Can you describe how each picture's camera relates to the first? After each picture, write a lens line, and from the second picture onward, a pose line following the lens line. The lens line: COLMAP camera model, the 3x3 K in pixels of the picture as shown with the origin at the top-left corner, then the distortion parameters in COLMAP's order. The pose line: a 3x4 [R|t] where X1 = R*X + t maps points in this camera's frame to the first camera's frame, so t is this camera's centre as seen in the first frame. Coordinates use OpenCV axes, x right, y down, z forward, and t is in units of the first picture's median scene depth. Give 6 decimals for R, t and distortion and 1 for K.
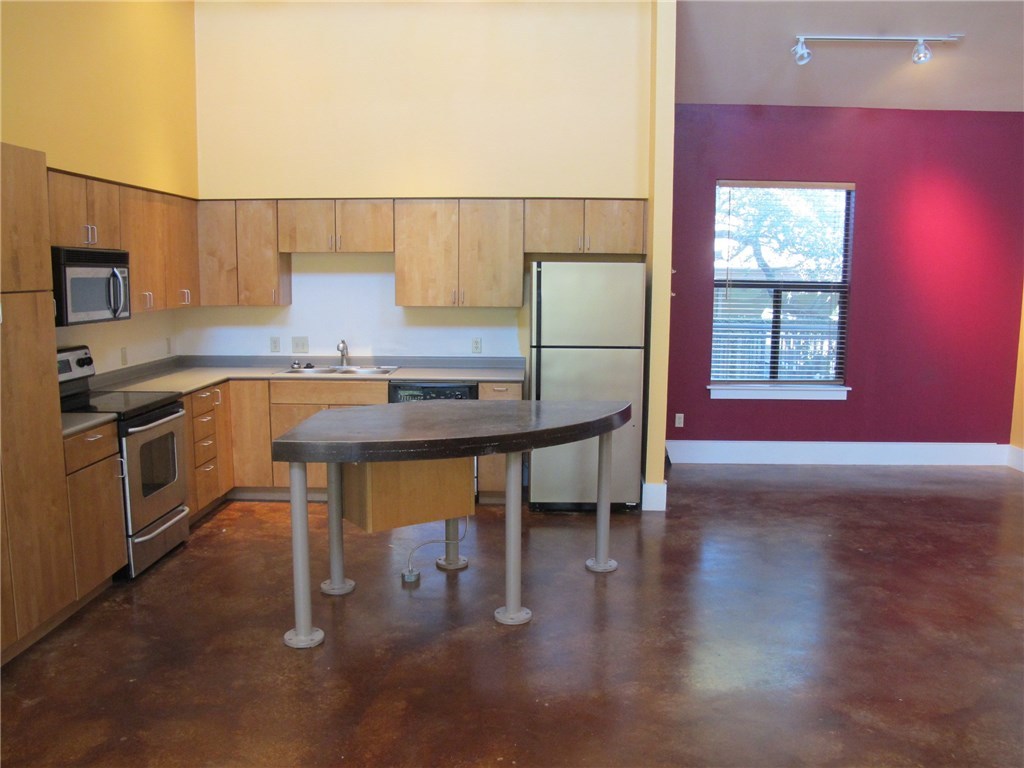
lens RADIAL K [[862.8, 0, 508.5], [0, 862.8, 395.4], [0, 0, 1]] dist [-0.150987, 0.113427]
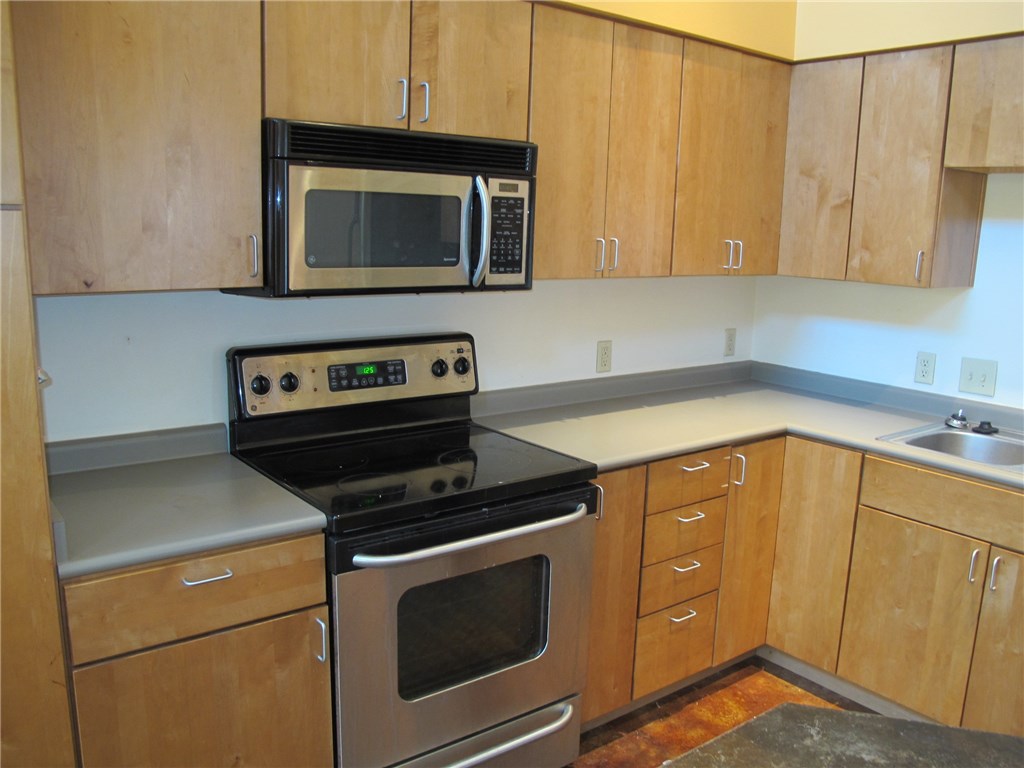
lens RADIAL K [[862.8, 0, 508.5], [0, 862.8, 395.4], [0, 0, 1]] dist [-0.150987, 0.113427]
pose [[0.630116, 0.165126, -0.758741, -0.066967], [-0.133497, 0.985616, 0.103635, -0.066625], [0.764940, 0.035987, 0.643096, 0.558900]]
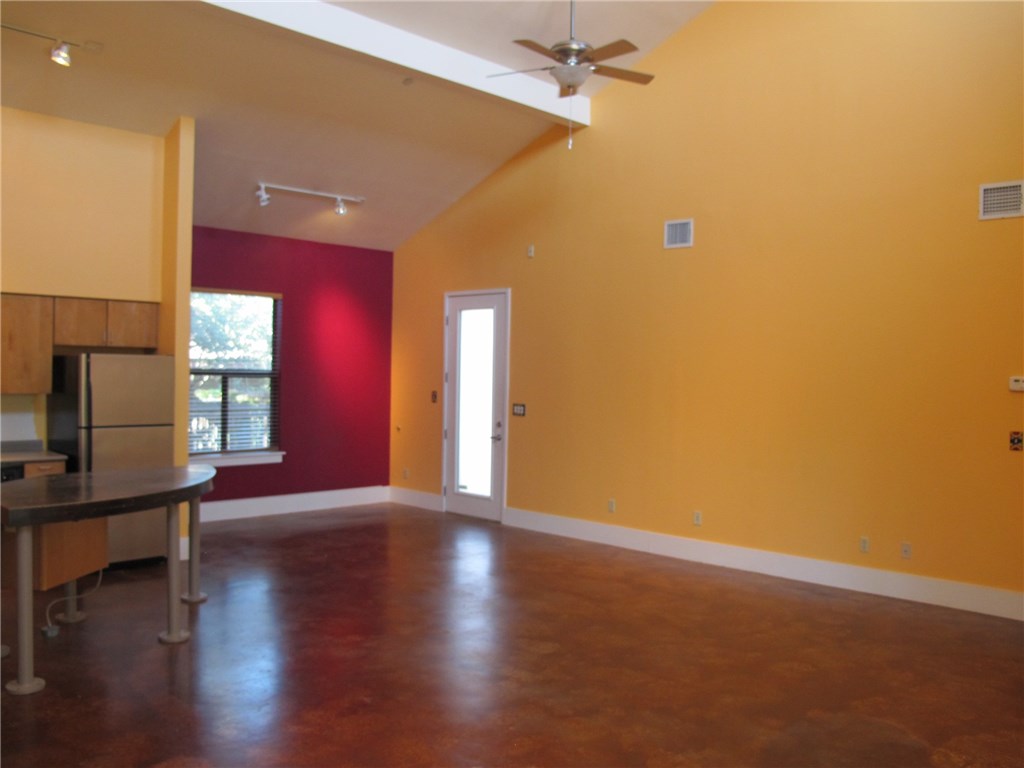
lens RADIAL K [[862.8, 0, 508.5], [0, 862.8, 395.4], [0, 0, 1]] dist [-0.150987, 0.113427]
pose [[0.676296, -0.013378, 0.736508, -0.377958], [0.086502, 0.994360, -0.061368, 0.016548], [-0.731533, 0.105212, 0.673639, -0.151479]]
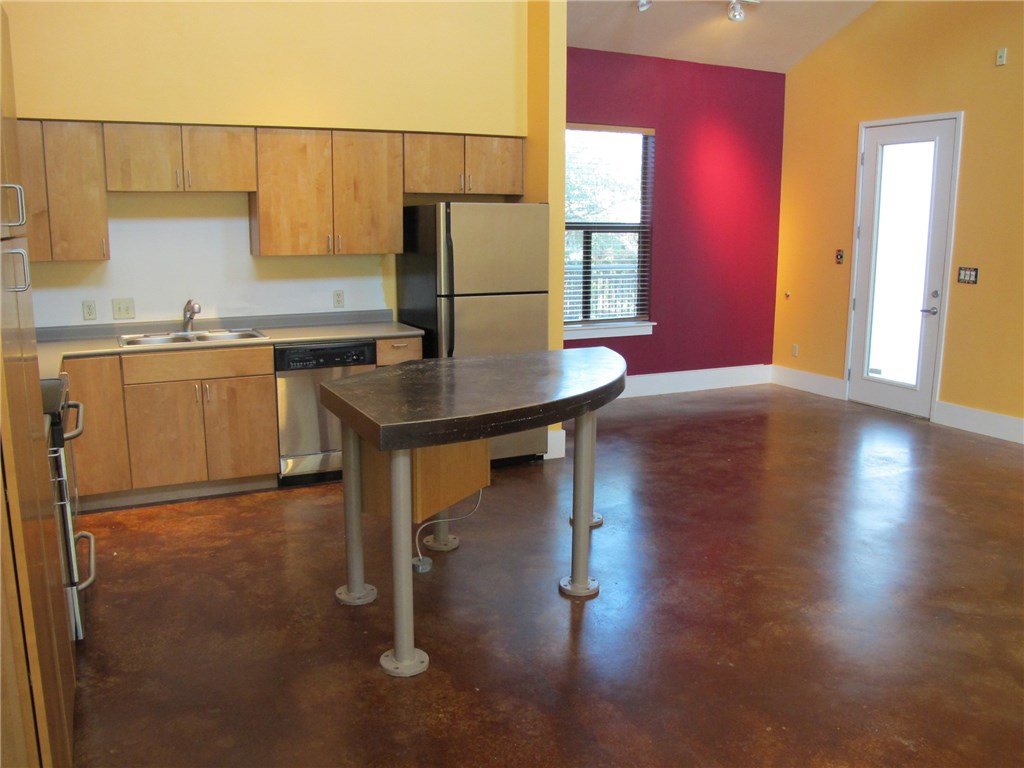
lens RADIAL K [[862.8, 0, 508.5], [0, 862.8, 395.4], [0, 0, 1]] dist [-0.150987, 0.113427]
pose [[0.884630, -0.094824, 0.456551, -0.313225], [0.067200, 0.994810, 0.076408, -0.015767], [-0.461427, -0.036913, 0.886410, 0.147848]]
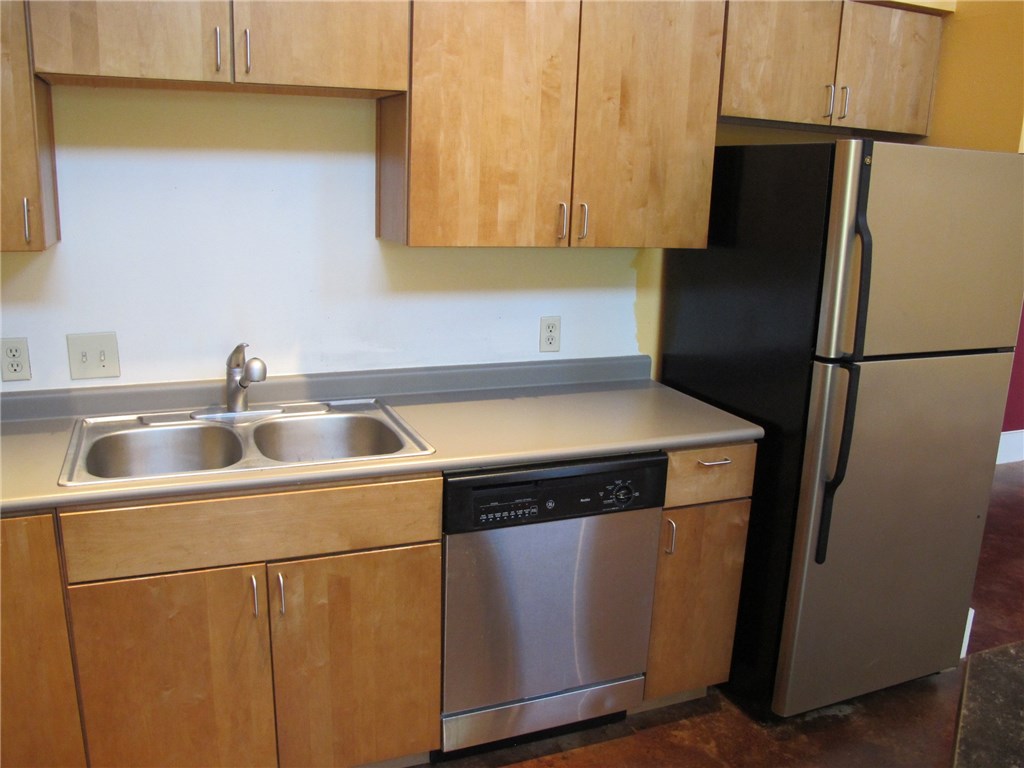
lens RADIAL K [[862.8, 0, 508.5], [0, 862.8, 395.4], [0, 0, 1]] dist [-0.150987, 0.113427]
pose [[0.913593, -0.077652, 0.399146, -0.243569], [0.030643, 0.991953, 0.122843, -0.086347], [-0.405473, -0.099997, 0.908621, 0.661980]]
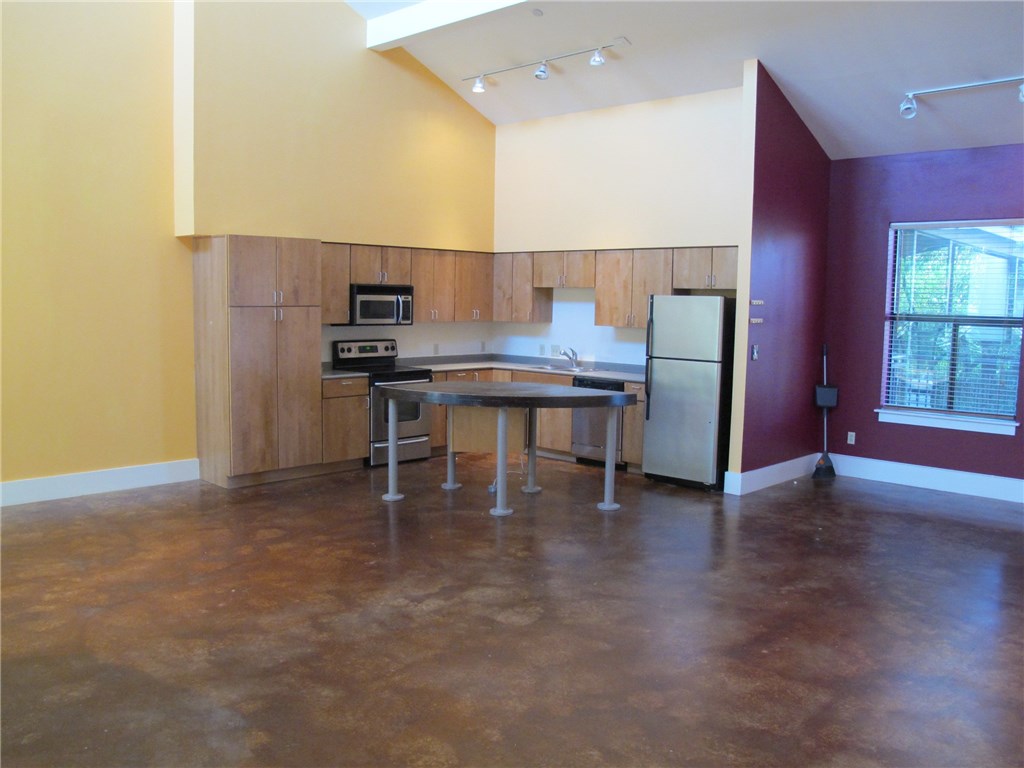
lens RADIAL K [[862.8, 0, 508.5], [0, 862.8, 395.4], [0, 0, 1]] dist [-0.150987, 0.113427]
pose [[0.743360, 0.079812, -0.664113, 0.724862], [-0.106203, 0.994344, 0.000622, 0.025212], [0.660407, 0.070069, 0.747632, -0.150628]]
